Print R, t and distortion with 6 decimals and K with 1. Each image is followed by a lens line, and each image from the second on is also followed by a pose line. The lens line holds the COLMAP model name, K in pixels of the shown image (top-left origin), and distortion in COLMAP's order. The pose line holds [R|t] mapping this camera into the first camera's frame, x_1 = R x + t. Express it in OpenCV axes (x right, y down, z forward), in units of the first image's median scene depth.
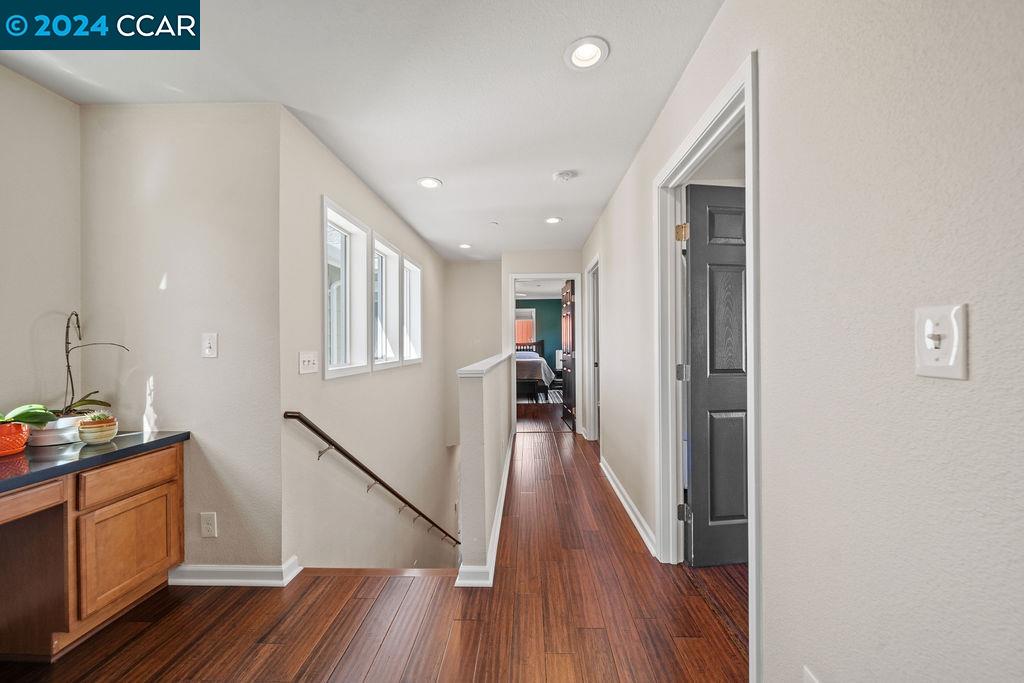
lens RADIAL K [[383.7, 0, 529.0], [0, 383.7, 339.5], [0, 0, 1]] dist [0.000342, -0.001713]
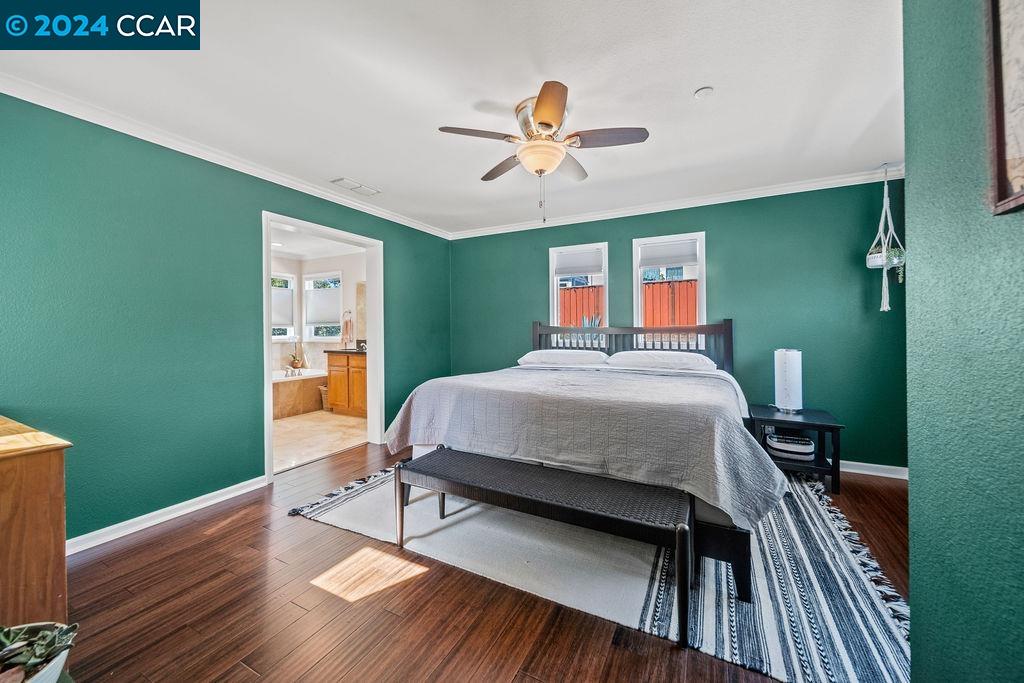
lens RADIAL K [[385.6, 0, 501.8], [0, 385.6, 323.0], [0, 0, 1]] dist [-0.000292, -0.000029]
pose [[0.872969, -0.000643, -0.487775, 0.123603], [0.002187, 0.999994, 0.002595, 0.018334], [0.487770, -0.003333, 0.872966, 2.769100]]
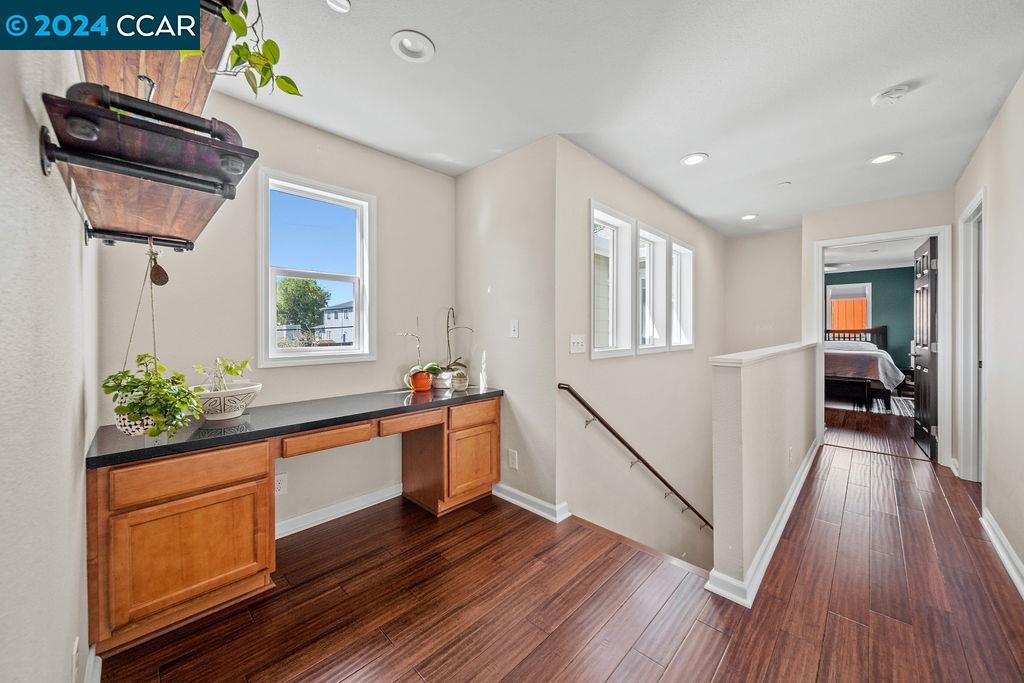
lens RADIAL K [[383.4, 0, 510.5], [0, 383.4, 328.4], [0, 0, 1]] dist [-0.000771, -0.000212]
pose [[0.726102, 0.007755, -0.687543, 0.092269], [-0.001066, 0.999948, 0.010152, 0.000024], [0.687586, -0.006639, 0.726073, -0.001083]]
